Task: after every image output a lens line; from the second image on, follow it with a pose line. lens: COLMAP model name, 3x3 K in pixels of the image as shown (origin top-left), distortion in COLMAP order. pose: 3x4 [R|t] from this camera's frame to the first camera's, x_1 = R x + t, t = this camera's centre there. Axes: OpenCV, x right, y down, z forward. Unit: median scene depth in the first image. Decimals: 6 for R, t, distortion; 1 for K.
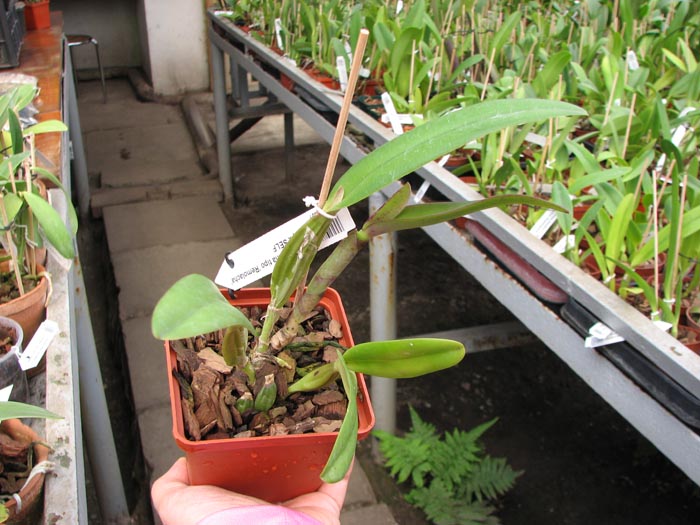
lens RADIAL K [[752.5, 0, 342.0], [0, 752.5, 277.2], [0, 0, 1]] dist [-0.195253, 0.251786]
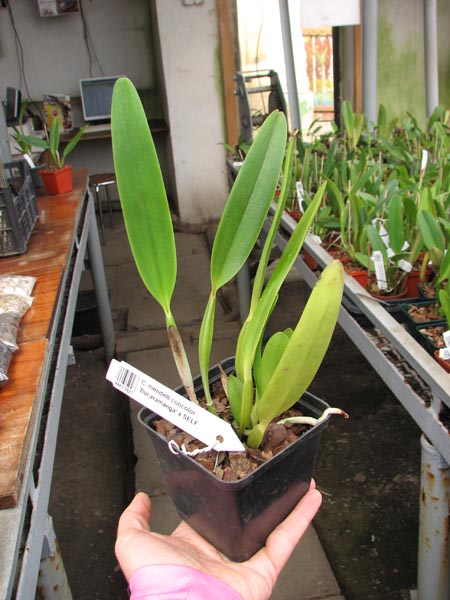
lens RADIAL K [[645.5, 0, 247.9], [0, 645.5, 302.4], [0, 0, 1]] dist [-0.191542, 0.251855]
pose [[0.987906, -0.009773, -0.154744, -0.034921], [-0.001452, 0.997385, -0.072260, -0.186132], [0.155045, 0.071611, 0.985308, 0.263357]]
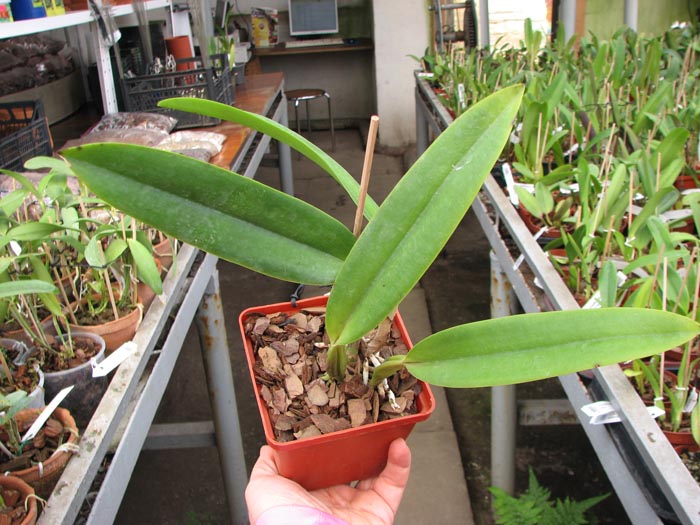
lens RADIAL K [[752.5, 0, 342.0], [0, 752.5, 277.2], [0, 0, 1]] dist [-0.195253, 0.251786]
pose [[0.943693, 0.078946, -0.321265, 0.154056], [-0.099388, 0.993904, -0.047707, -0.012048], [0.315541, 0.076950, 0.945787, -0.044592]]
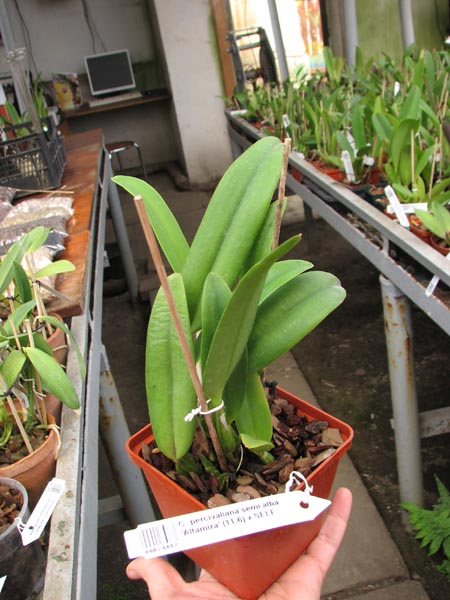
lens RADIAL K [[645.0, 0, 241.1], [0, 645.0, 302.2], [0, 0, 1]] dist [-0.195253, 0.251786]
pose [[0.977922, -0.077407, -0.194103, 0.014660], [0.071823, 0.996780, -0.035653, -0.059275], [0.196238, 0.020925, 0.980333, 0.090685]]
